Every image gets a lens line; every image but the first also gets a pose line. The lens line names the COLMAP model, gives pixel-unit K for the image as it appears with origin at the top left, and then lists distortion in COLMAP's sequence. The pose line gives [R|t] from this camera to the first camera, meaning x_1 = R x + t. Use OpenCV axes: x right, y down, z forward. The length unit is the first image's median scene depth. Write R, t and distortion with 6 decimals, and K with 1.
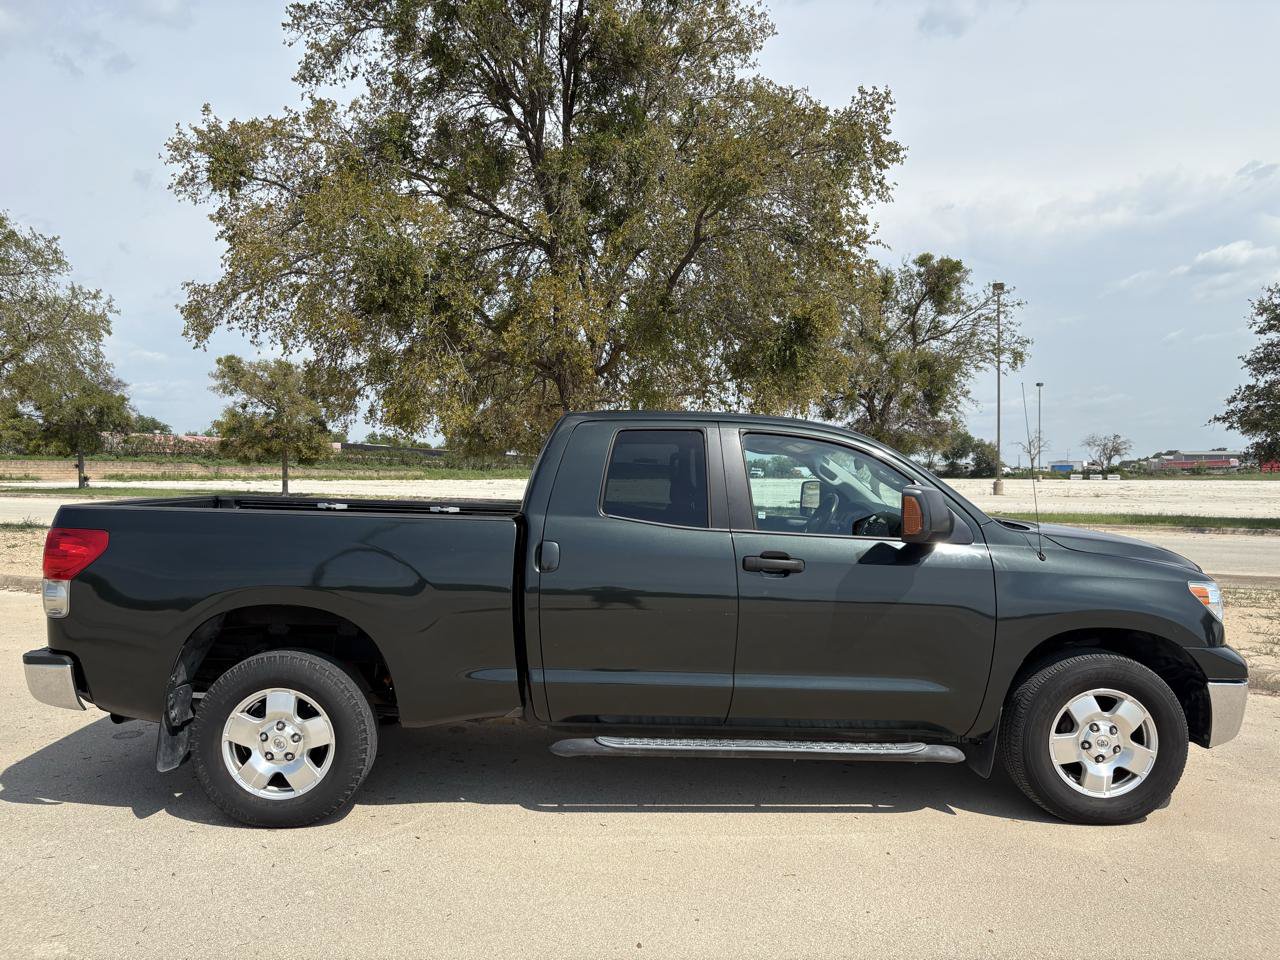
lens RADIAL K [[967.8, 0, 638.8], [0, 967.8, 487.4], [0, 0, 1]] dist [0.032648, -0.025698]
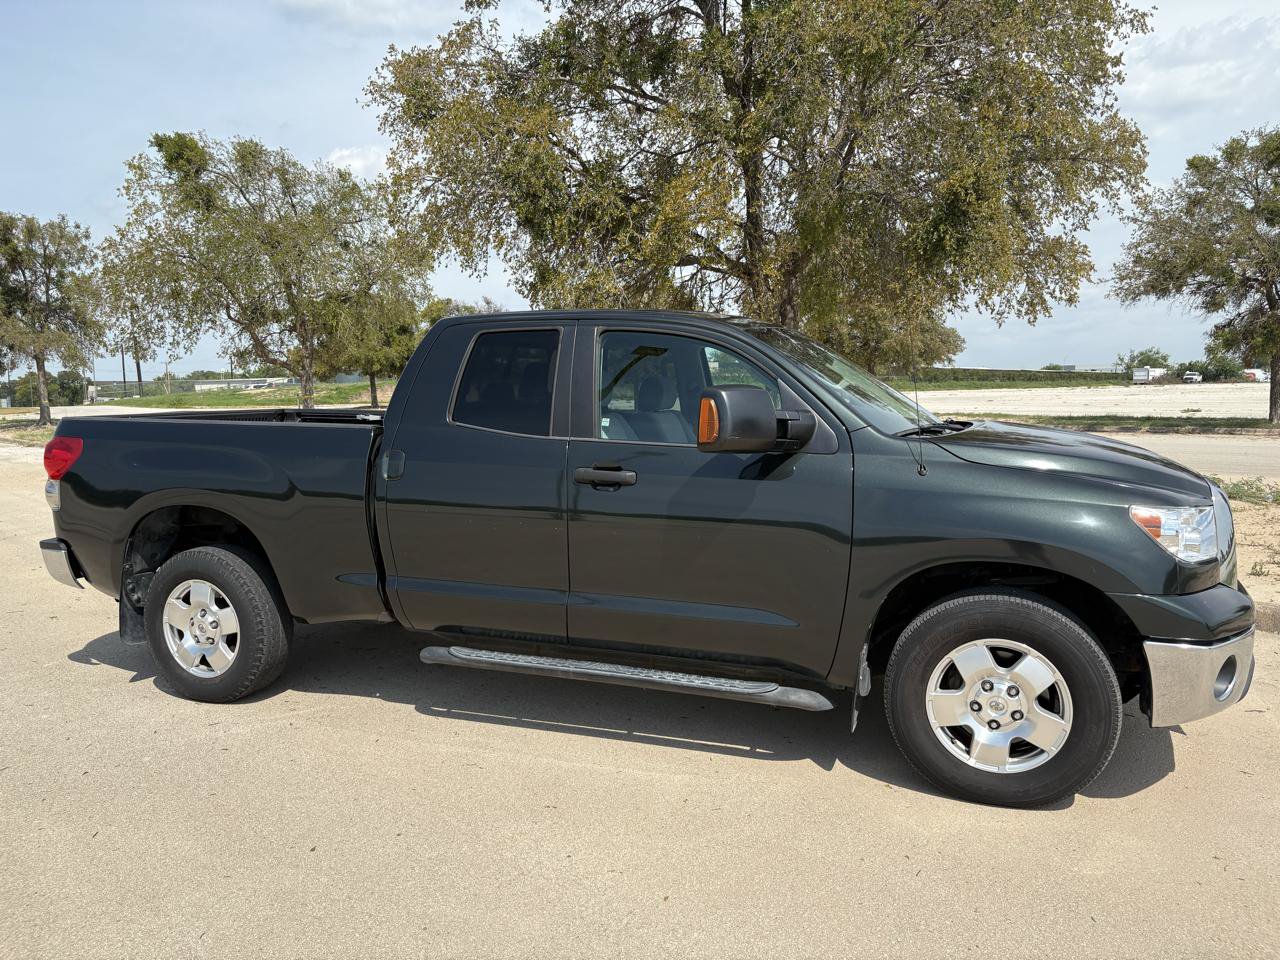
lens RADIAL K [[967.8, 0, 640.6], [0, 967.8, 487.1], [0, 0, 1]] dist [0.032648, -0.025698]
pose [[0.920682, 0.018444, -0.389878, 0.510924], [0.015816, 0.996300, 0.084479, 0.013868], [0.389993, -0.083945, 0.916983, 0.176676]]
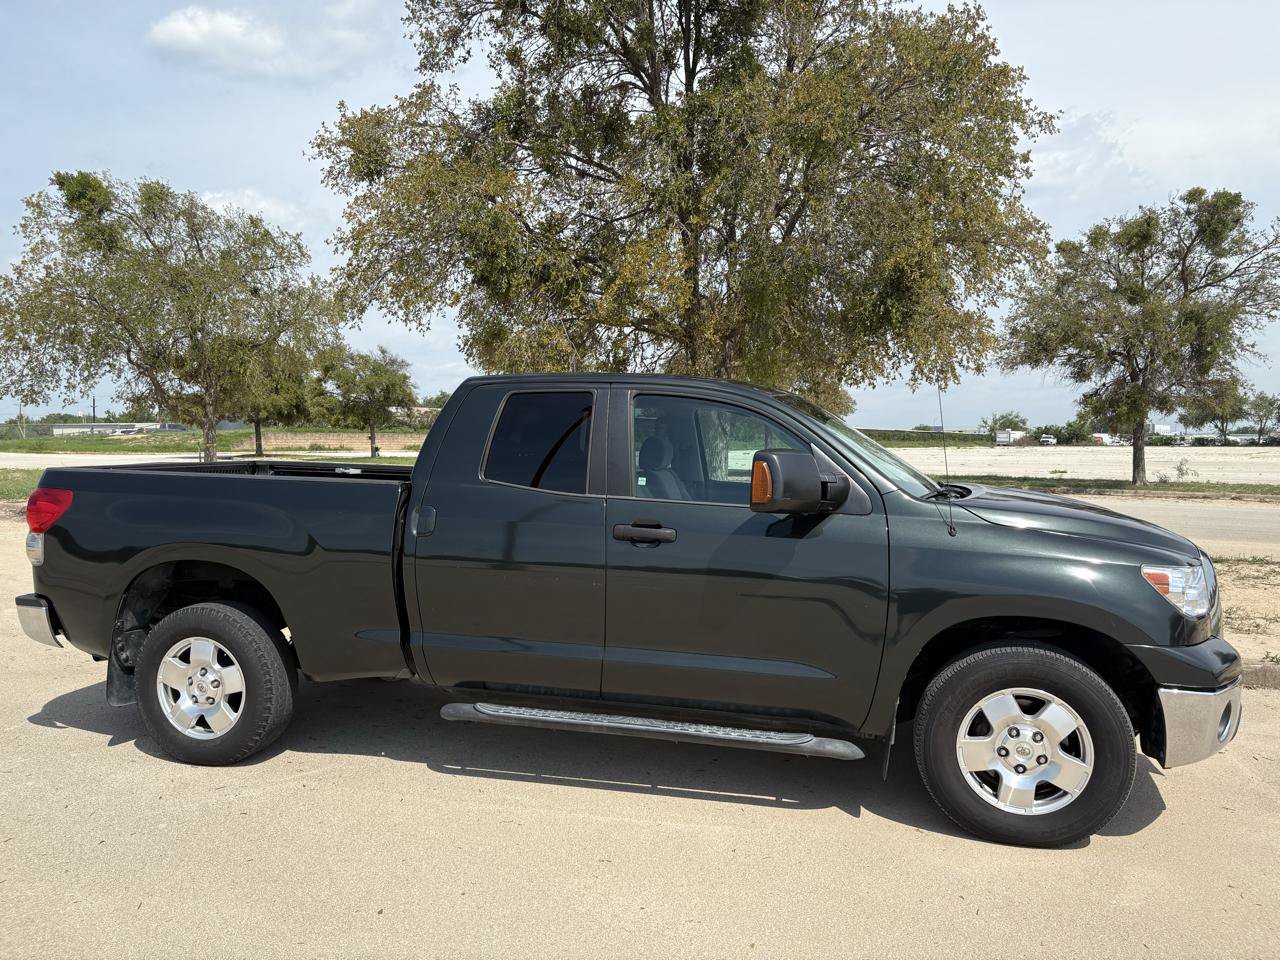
lens RADIAL K [[967.8, 0, 641.7], [0, 967.8, 480.9], [0, 0, 1]] dist [0.032648, -0.025698]
pose [[0.960610, 0.007117, -0.277809, 0.387717], [-0.000367, 0.999704, 0.024341, 0.005668], [0.277900, -0.023280, 0.960328, 0.095767]]
